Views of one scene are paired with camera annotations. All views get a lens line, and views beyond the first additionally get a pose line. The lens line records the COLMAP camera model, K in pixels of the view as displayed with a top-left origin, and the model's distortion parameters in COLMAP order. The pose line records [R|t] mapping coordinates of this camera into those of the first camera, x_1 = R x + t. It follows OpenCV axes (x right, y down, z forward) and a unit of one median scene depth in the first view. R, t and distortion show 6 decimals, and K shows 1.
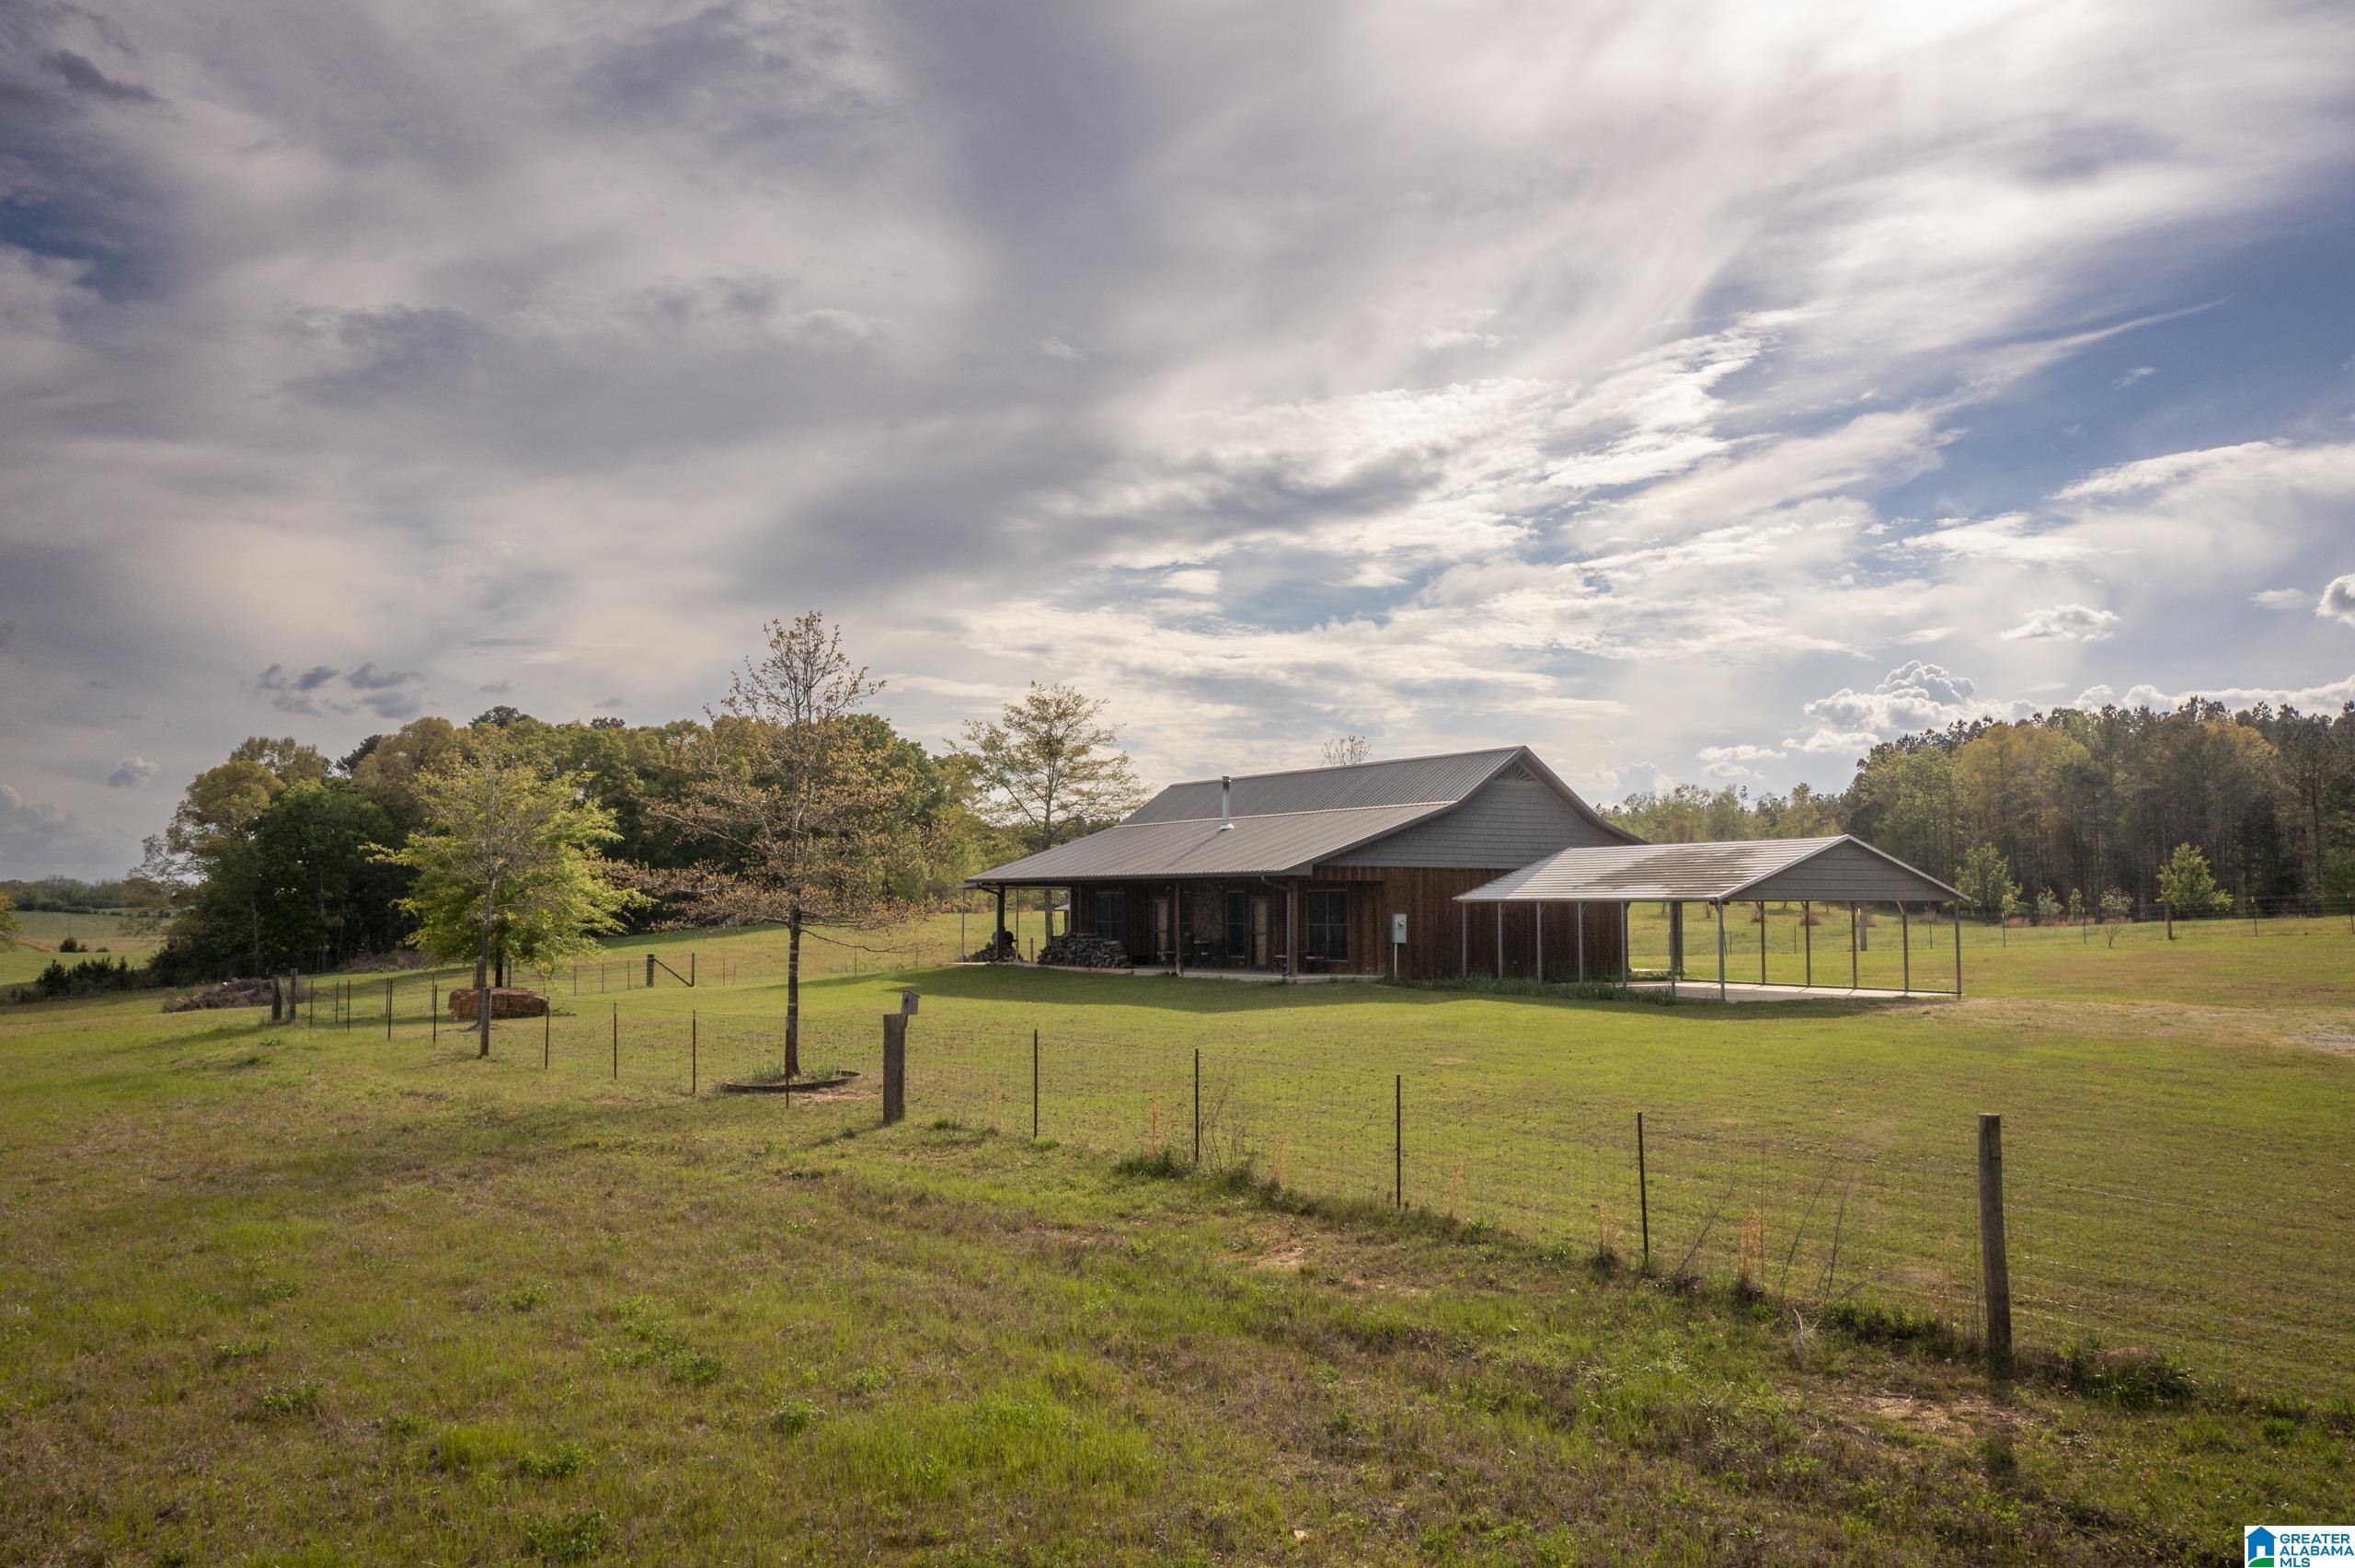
lens RADIAL K [[1825.7, 0, 1172.7], [0, 1825.7, 782.6], [0, 0, 1]] dist [-0.018245, 0.002491]
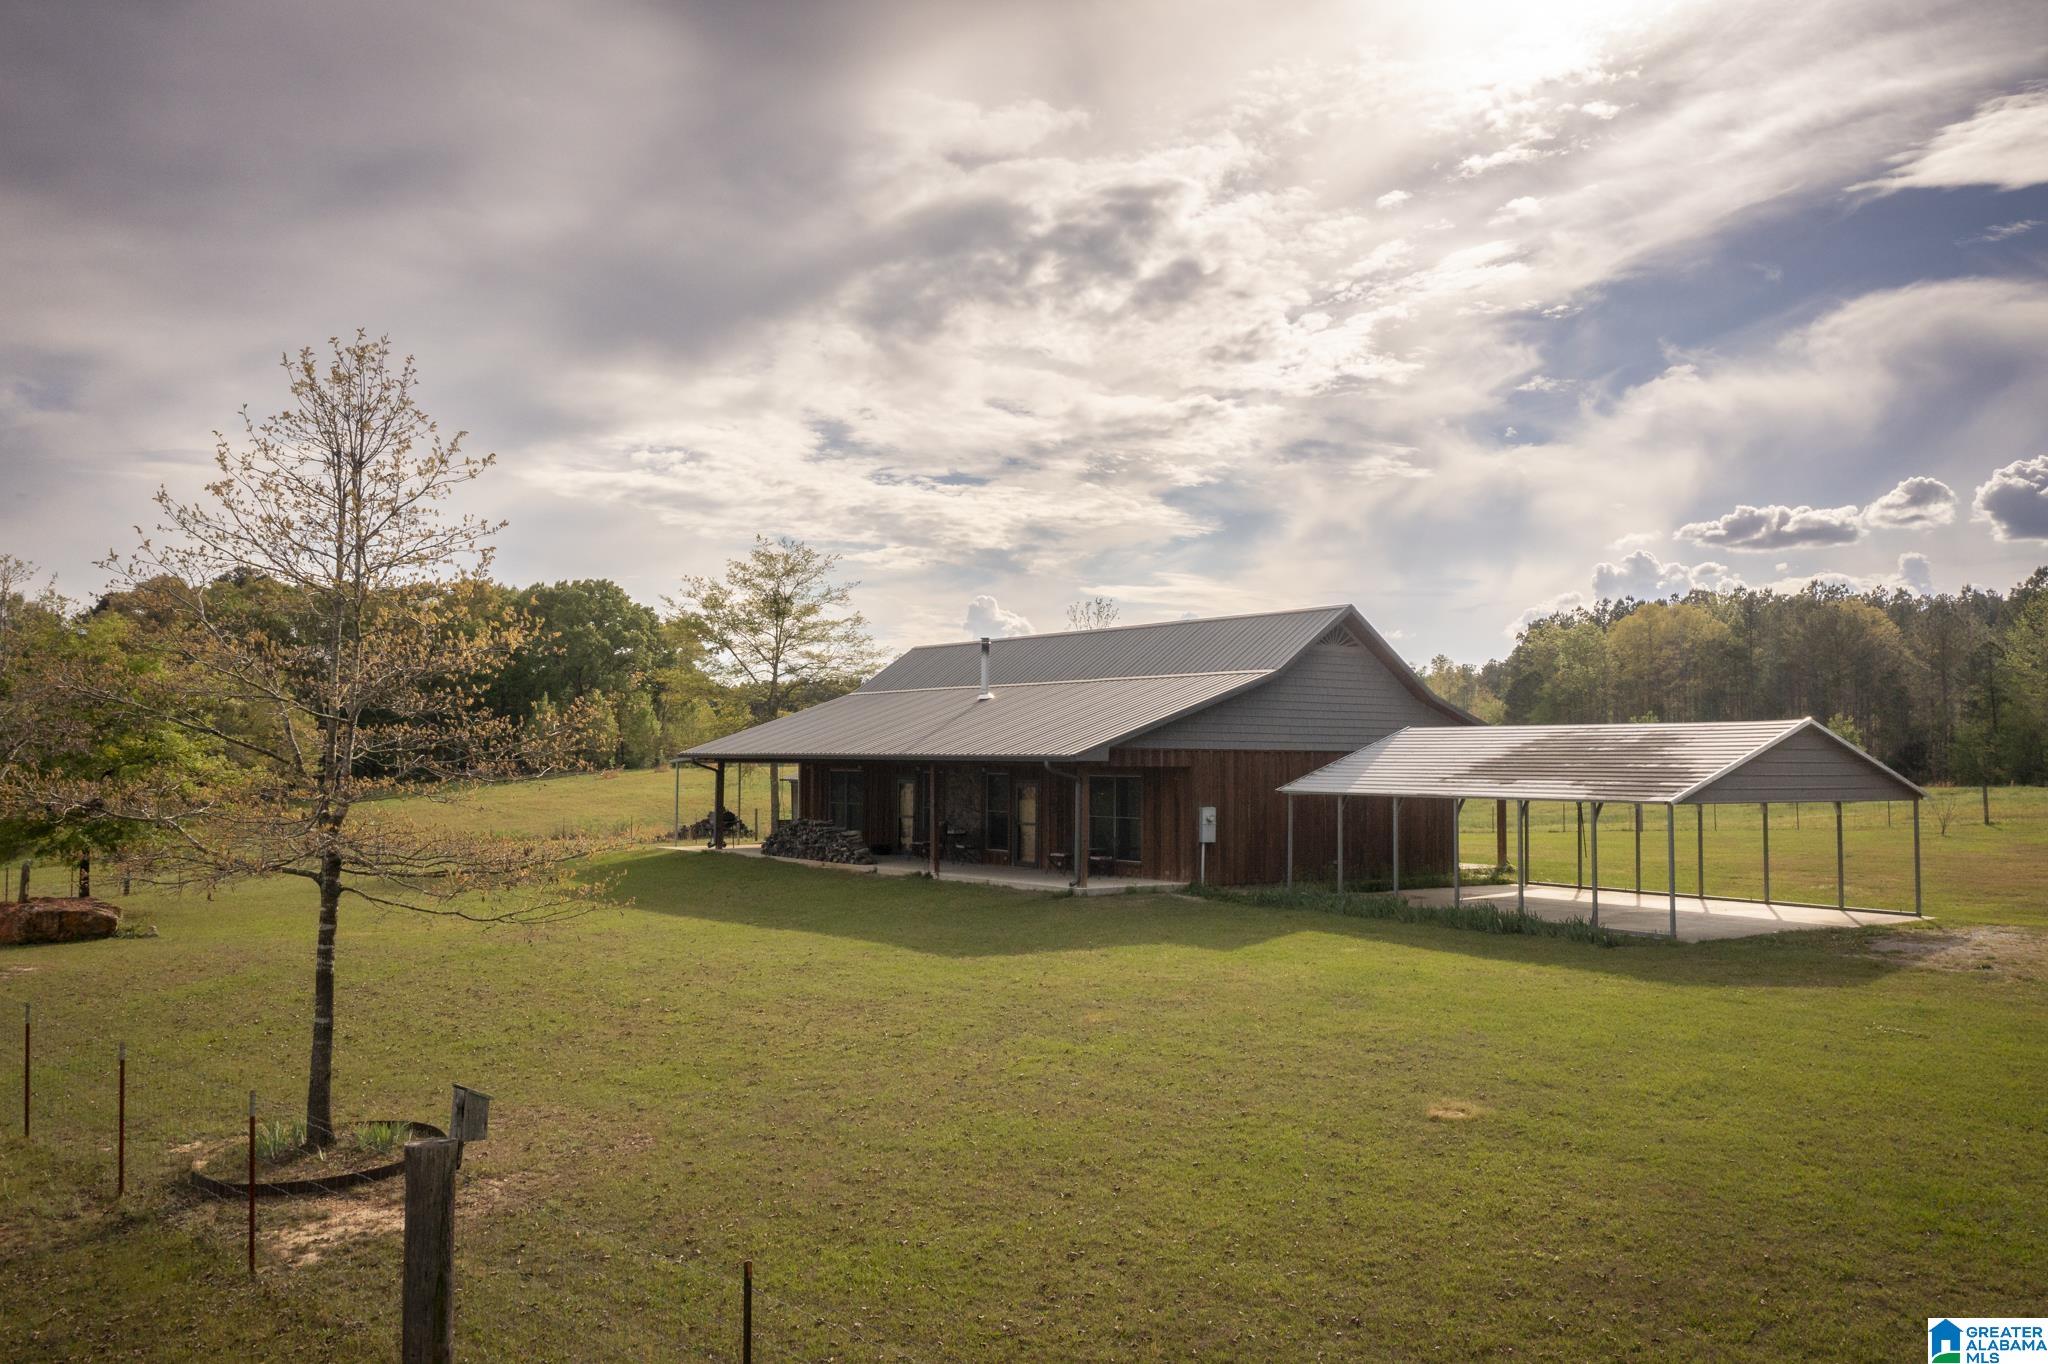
lens RADIAL K [[1587.9, 0, 1024.9], [0, 1587.9, 689.6], [0, 0, 1]] dist [-0.018245, 0.002491]
pose [[0.996000, 0.008740, 0.088928, -0.013376], [-0.011017, 0.999623, 0.025148, 0.001448], [-0.088675, -0.026027, 0.995721, 0.187754]]
